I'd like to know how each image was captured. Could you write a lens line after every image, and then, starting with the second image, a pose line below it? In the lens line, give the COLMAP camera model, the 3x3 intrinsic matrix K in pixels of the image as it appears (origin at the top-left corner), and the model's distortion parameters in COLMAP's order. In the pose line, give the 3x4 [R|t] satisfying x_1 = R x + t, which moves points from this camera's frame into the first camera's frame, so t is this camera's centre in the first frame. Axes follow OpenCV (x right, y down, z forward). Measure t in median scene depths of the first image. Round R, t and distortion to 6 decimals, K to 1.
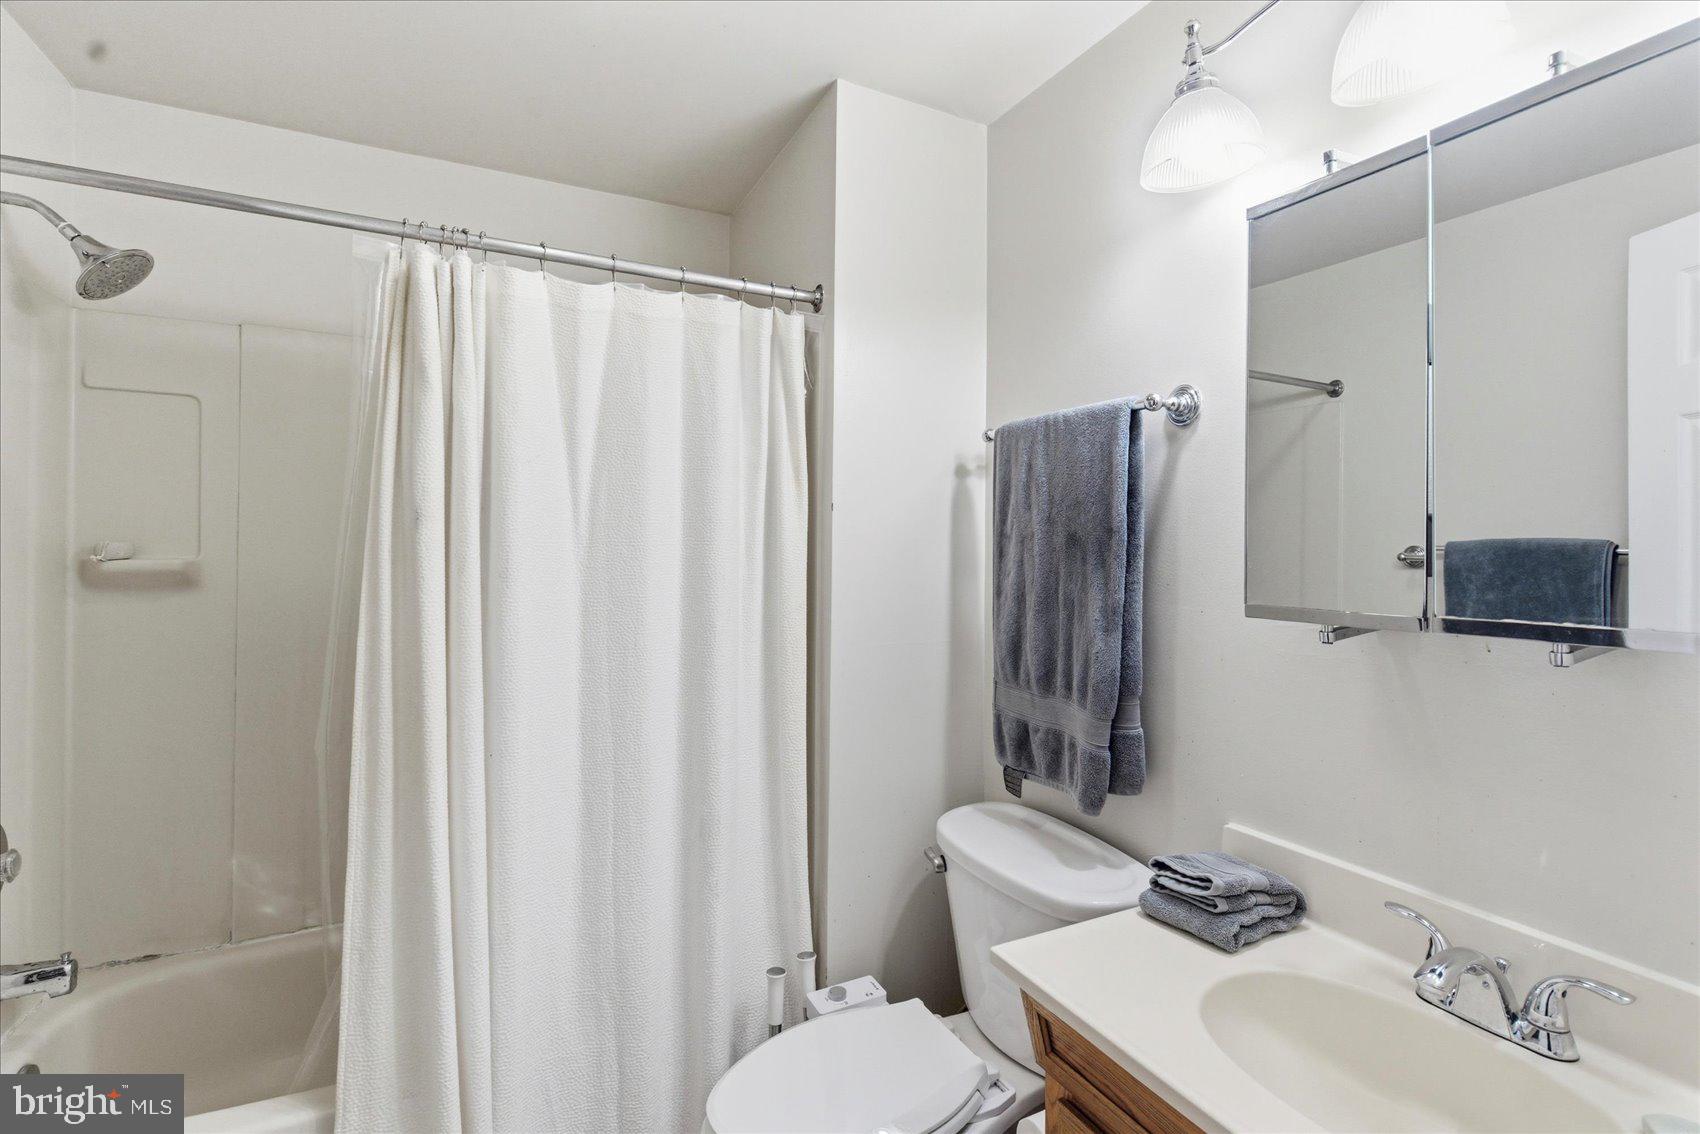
lens RADIAL K [[783.0, 0, 859.4], [0, 783.0, 566.1], [0, 0, 1]] dist [-0.007531, 0.001119]
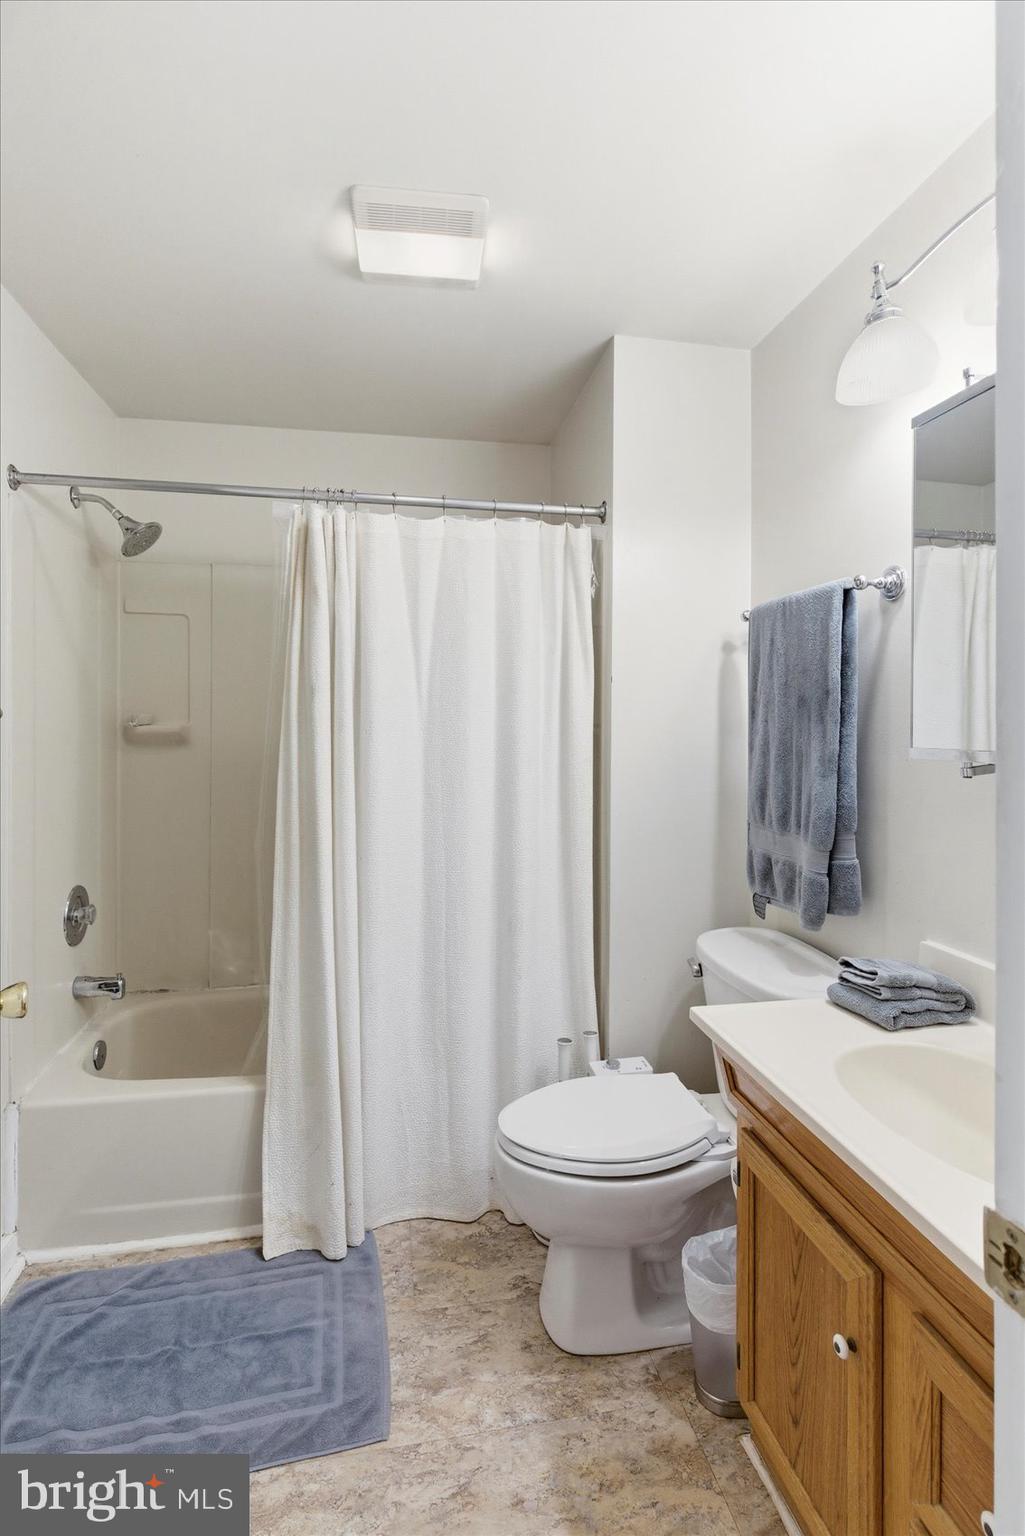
lens RADIAL K [[707.4, 0, 507.9], [0, 707.4, 755.2], [0, 0, 1]] dist [-0.007531, 0.001119]
pose [[0.960298, 0.006422, -0.278904, 0.142283], [-0.001368, 0.999831, 0.018315, 0.029220], [0.278975, -0.017206, 0.960144, -0.157412]]
